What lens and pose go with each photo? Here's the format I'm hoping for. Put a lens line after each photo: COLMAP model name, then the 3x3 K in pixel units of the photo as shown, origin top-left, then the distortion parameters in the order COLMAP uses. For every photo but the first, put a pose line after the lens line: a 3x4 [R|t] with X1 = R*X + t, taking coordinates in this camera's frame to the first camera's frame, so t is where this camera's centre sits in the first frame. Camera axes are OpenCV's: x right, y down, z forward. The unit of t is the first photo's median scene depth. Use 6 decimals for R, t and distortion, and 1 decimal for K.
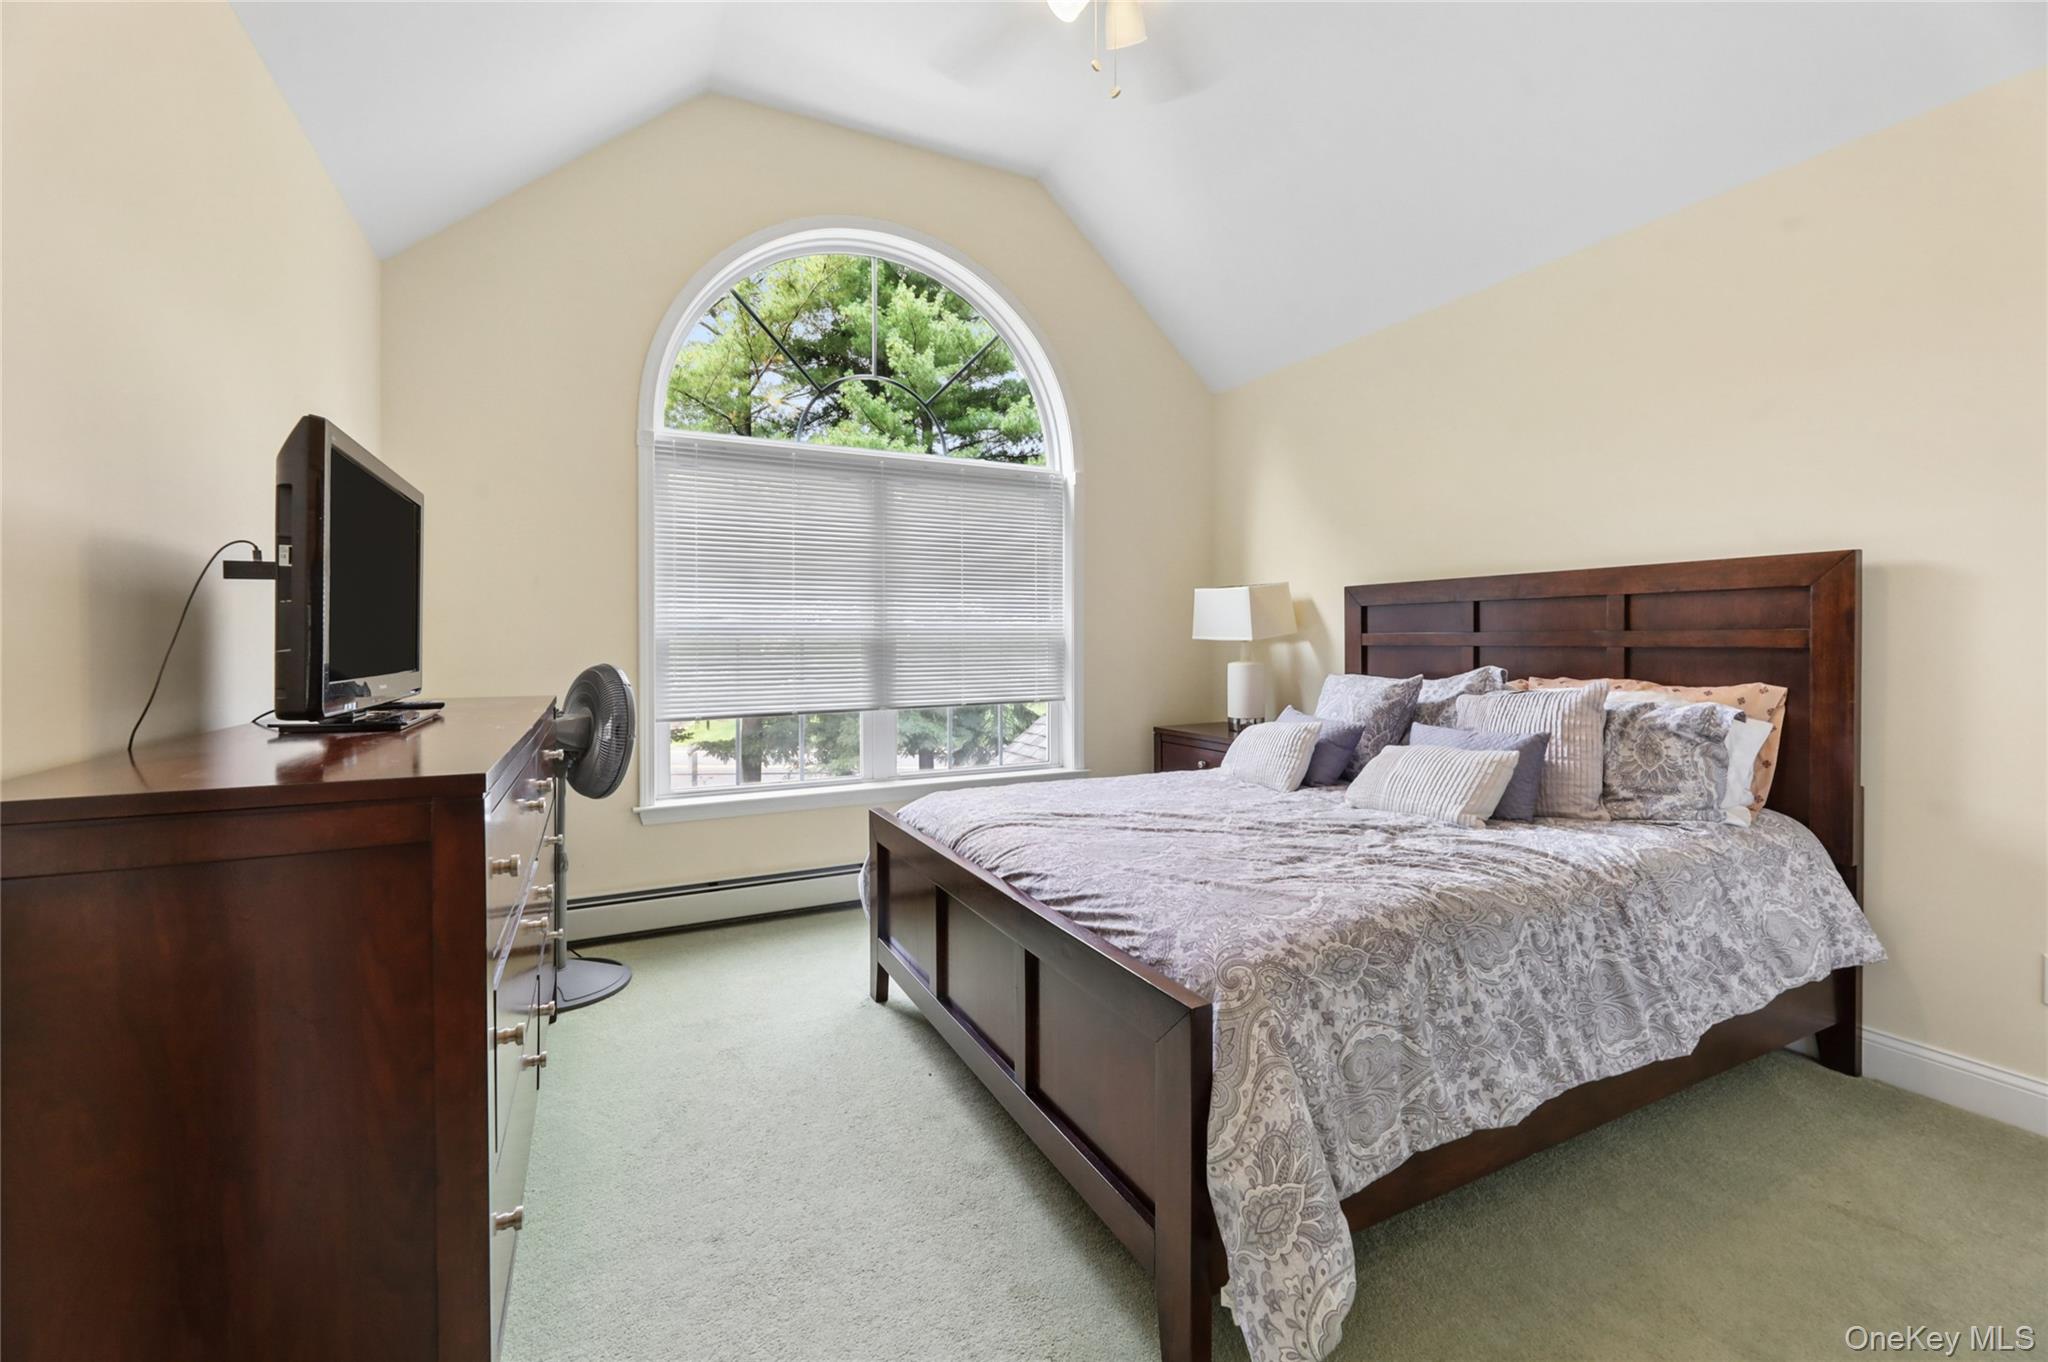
lens RADIAL K [[843.2, 0, 1017.9], [0, 843.2, 645.1], [0, 0, 1]] dist [-0.002055, 0.000132]
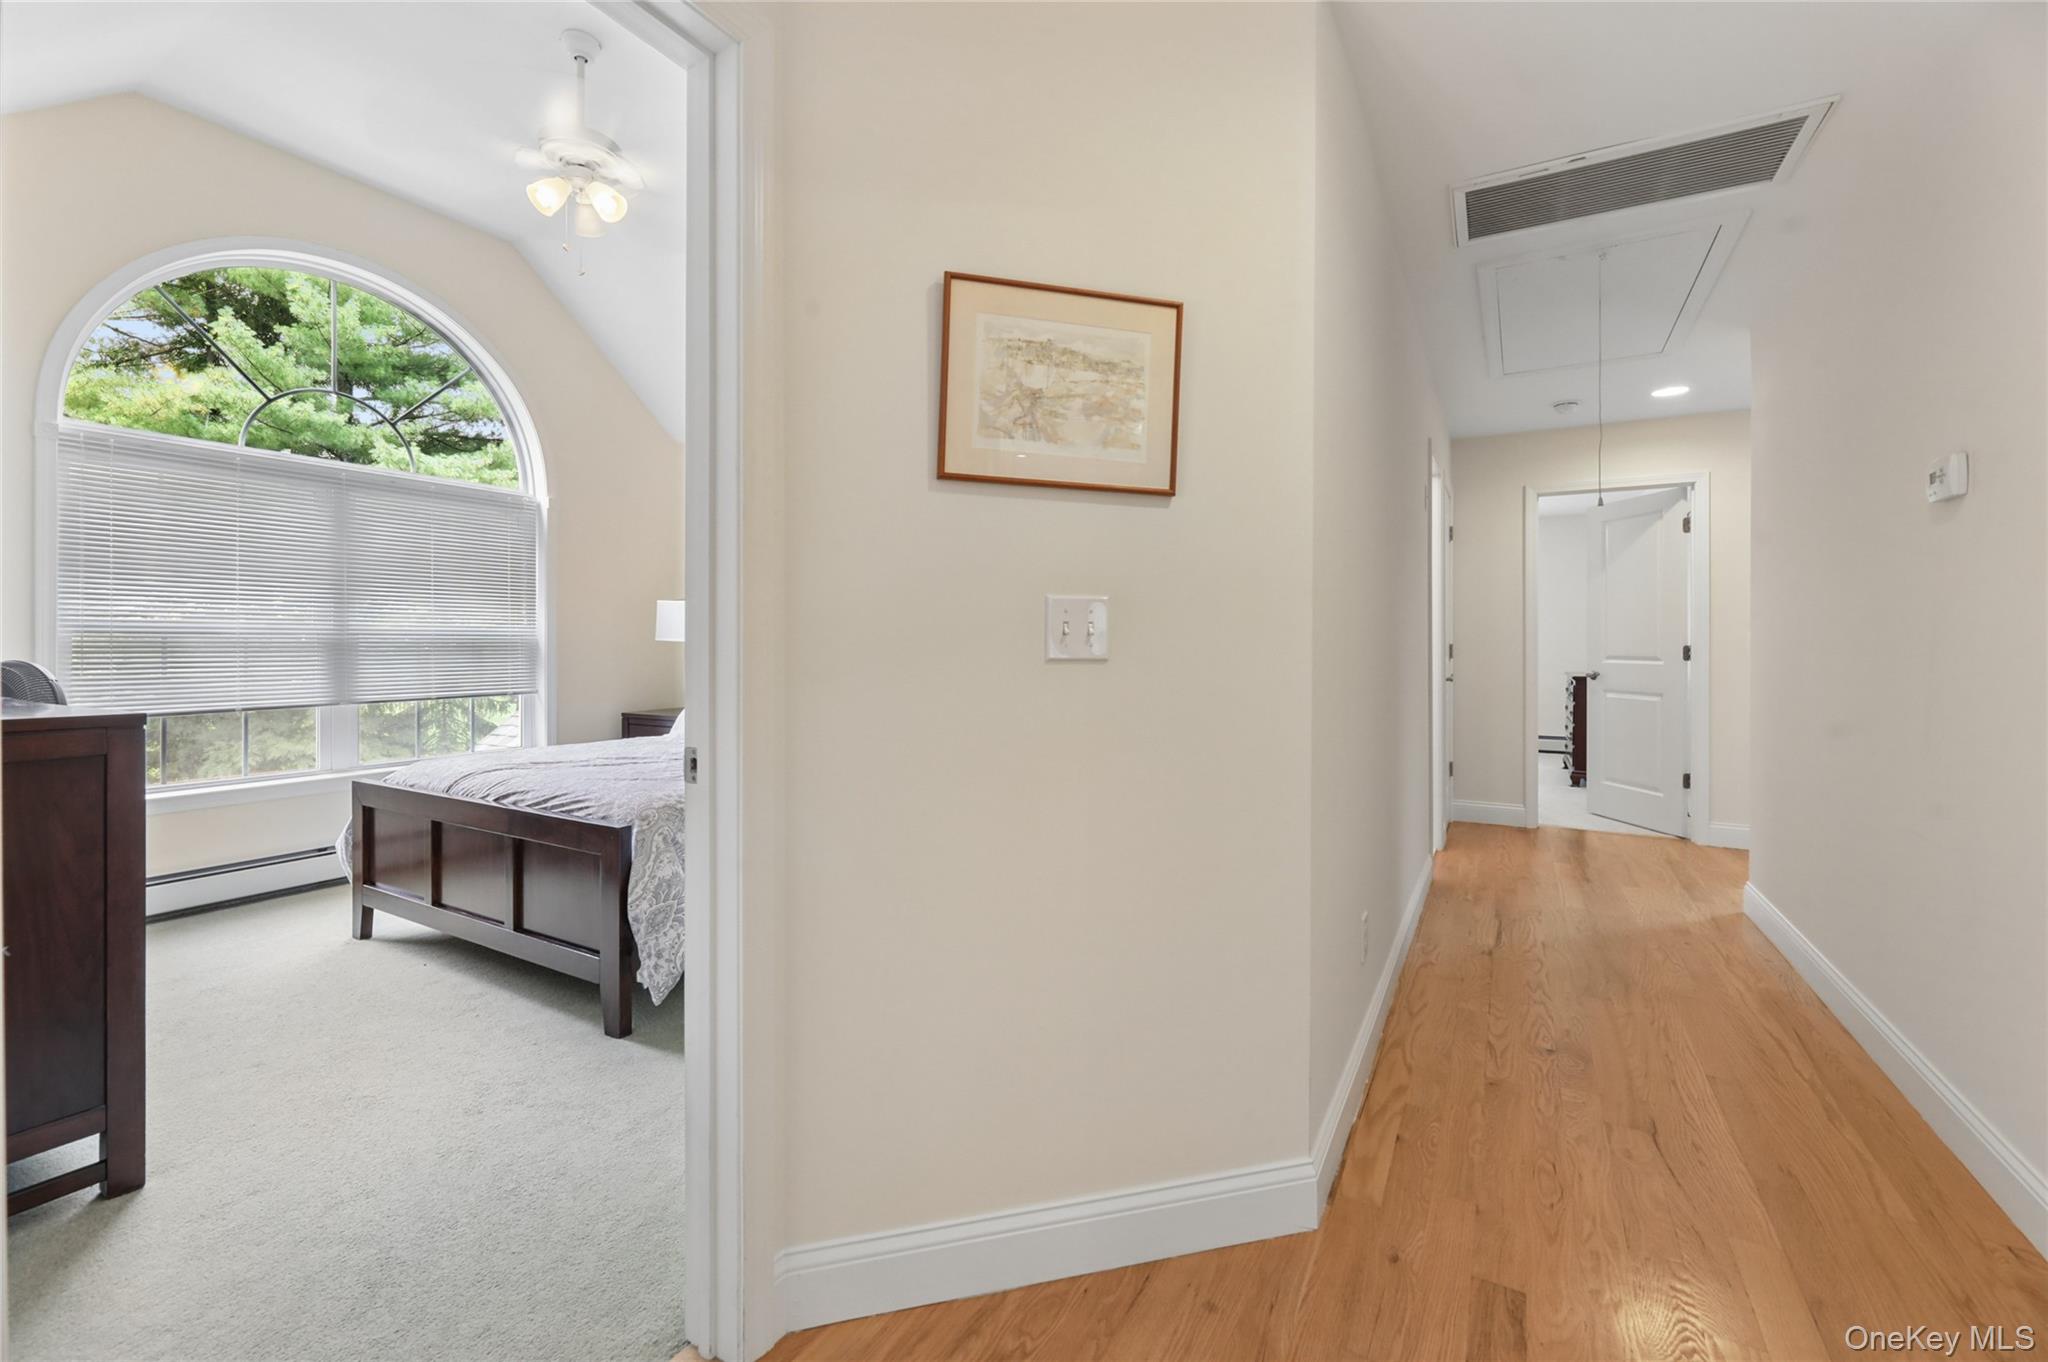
lens RADIAL K [[843.2, 0, 1017.9], [0, 843.2, 645.1], [0, 0, 1]] dist [-0.002055, 0.000132]
pose [[0.837207, 0.001484, 0.546884, -0.055481], [0.001589, 0.999985, -0.005146, 0.015418], [-0.546884, 0.005177, 0.837192, -0.720706]]
